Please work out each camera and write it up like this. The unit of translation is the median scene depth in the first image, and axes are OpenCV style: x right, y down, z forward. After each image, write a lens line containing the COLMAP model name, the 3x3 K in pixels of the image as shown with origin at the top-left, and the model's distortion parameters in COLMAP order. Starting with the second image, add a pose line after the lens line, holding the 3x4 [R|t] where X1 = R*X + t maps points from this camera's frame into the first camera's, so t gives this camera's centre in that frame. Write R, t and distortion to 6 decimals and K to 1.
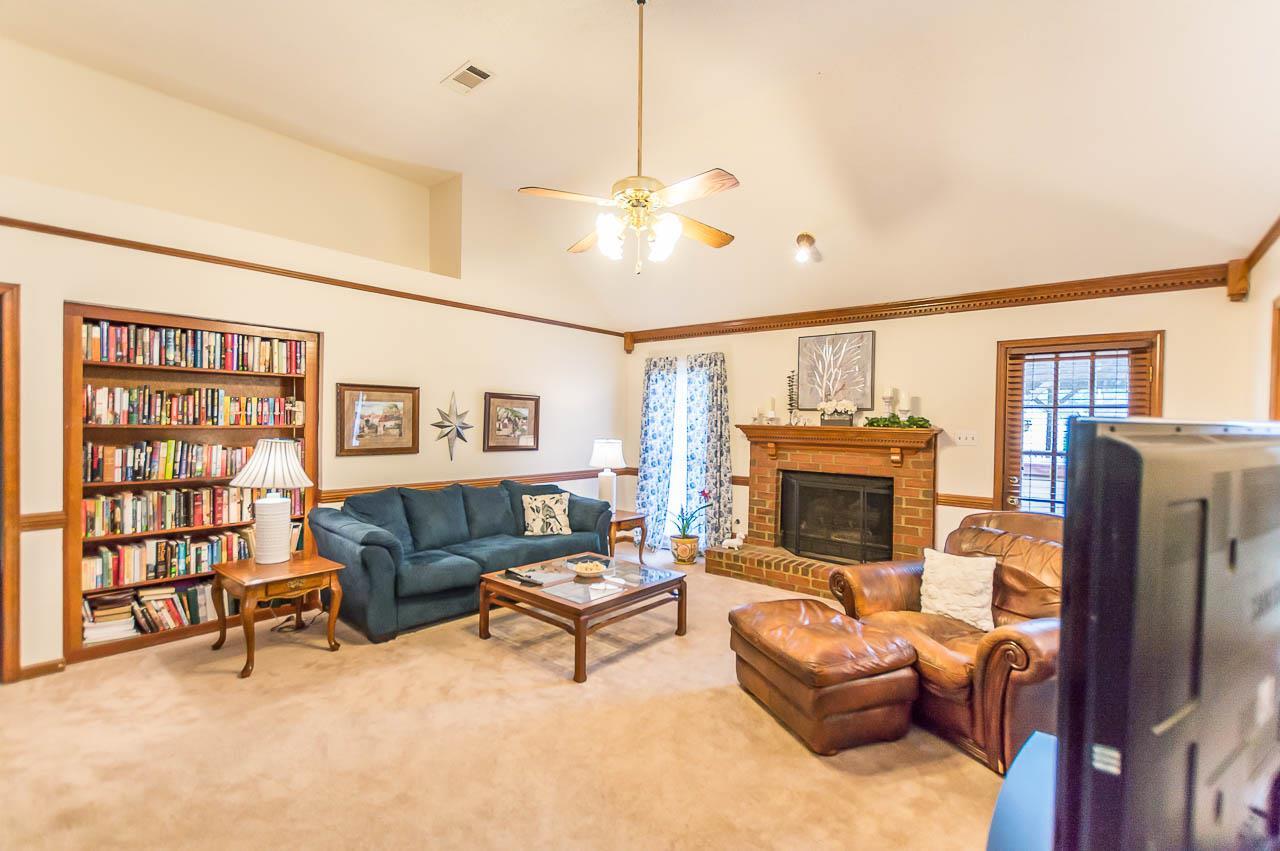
lens RADIAL K [[576.9, 0, 640.3], [0, 576.9, 427.0], [0, 0, 1]] dist [0.001691, -0.000434]
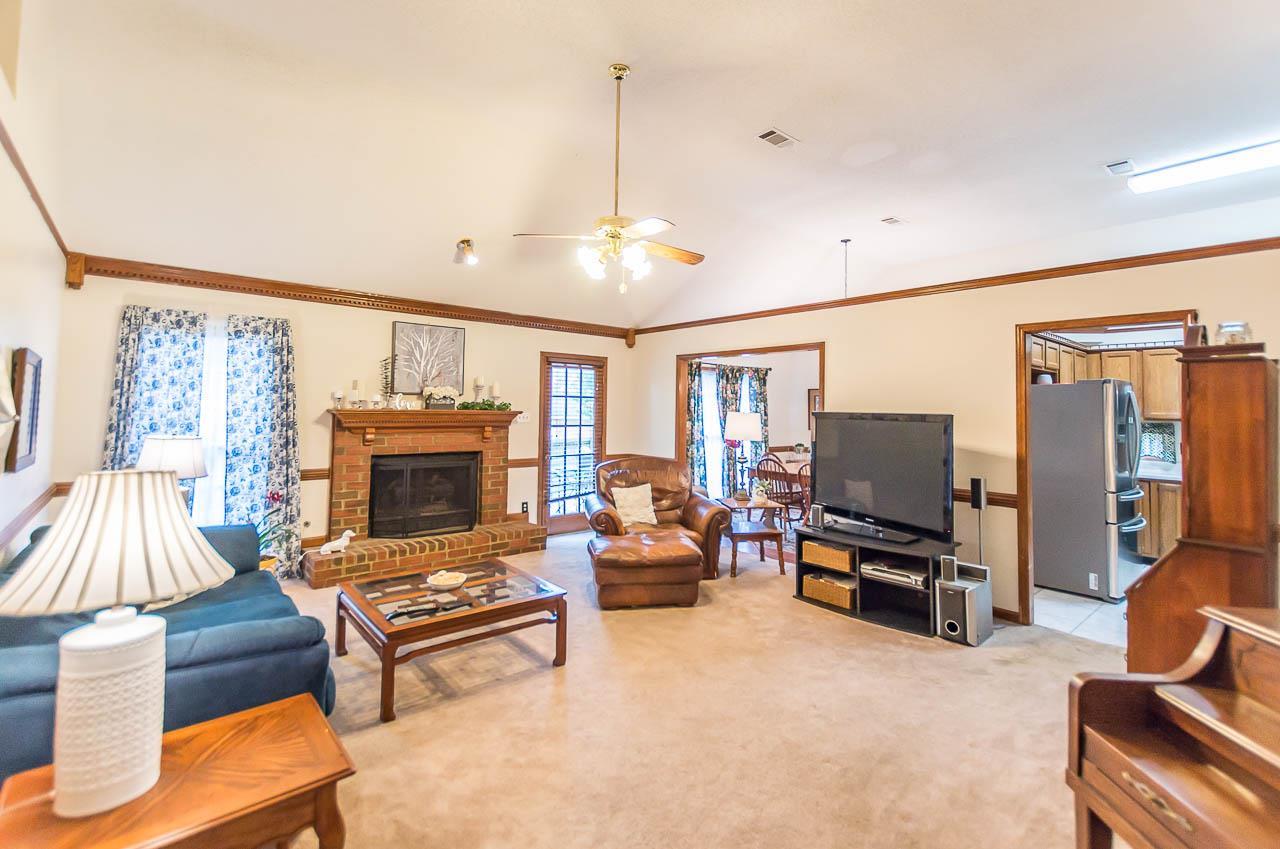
lens RADIAL K [[569.7, 0, 637.6], [0, 569.7, 391.5], [0, 0, 1]] dist [0.000221, 0.000049]
pose [[0.158870, 0.018425, 0.987128, -0.620233], [0.000271, 0.999825, -0.018705, -0.014365], [-0.987300, 0.003239, 0.158837, 0.418264]]
